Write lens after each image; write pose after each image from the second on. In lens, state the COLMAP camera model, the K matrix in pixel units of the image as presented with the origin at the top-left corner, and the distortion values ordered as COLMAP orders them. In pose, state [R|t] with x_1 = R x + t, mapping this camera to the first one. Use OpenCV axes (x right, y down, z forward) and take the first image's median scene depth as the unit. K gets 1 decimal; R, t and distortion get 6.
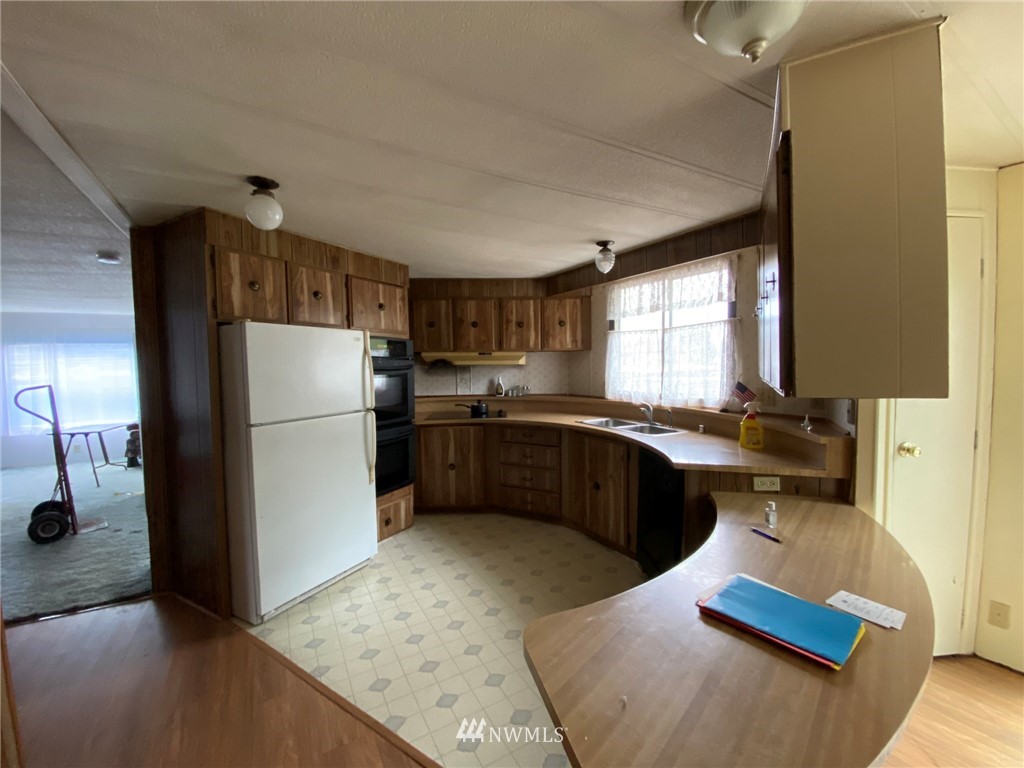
lens RADIAL K [[413.1, 0, 509.9], [0, 413.1, 381.5], [0, 0, 1]] dist [0.020560, -0.020390]
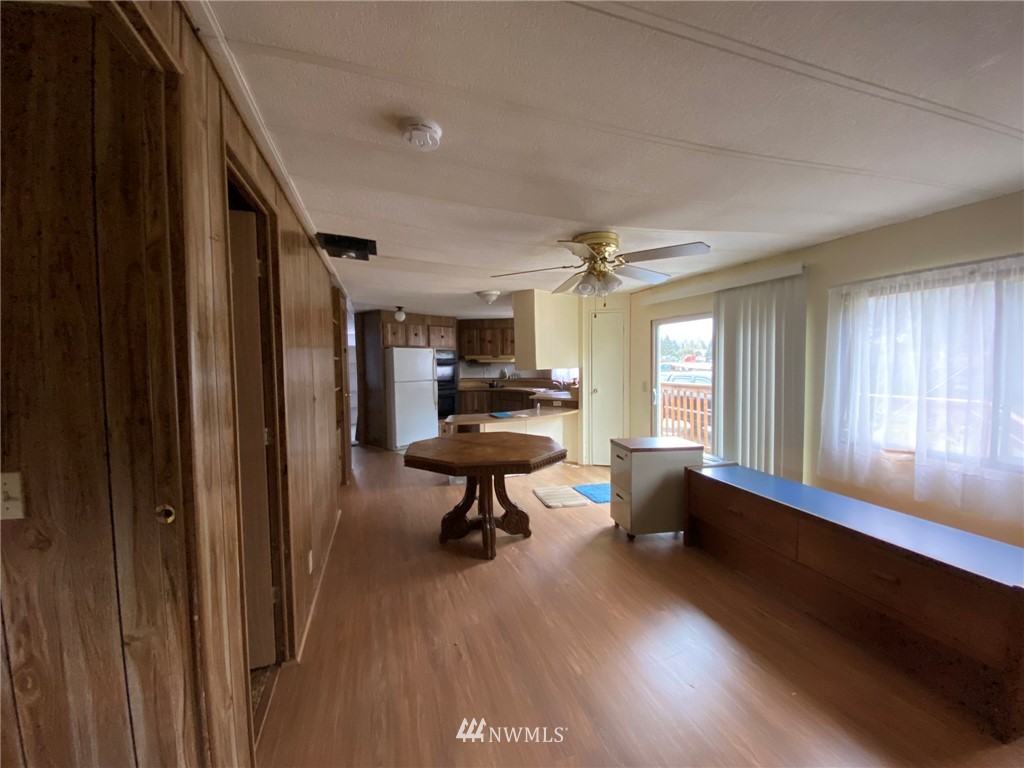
lens RADIAL K [[413.1, 0, 509.9], [0, 413.1, 381.5], [0, 0, 1]] dist [0.020560, -0.020390]
pose [[0.973262, 0.012658, -0.229351, 0.555638], [-0.010533, 0.999890, 0.010485, 0.037655], [0.229458, -0.007789, 0.973287, -1.092745]]
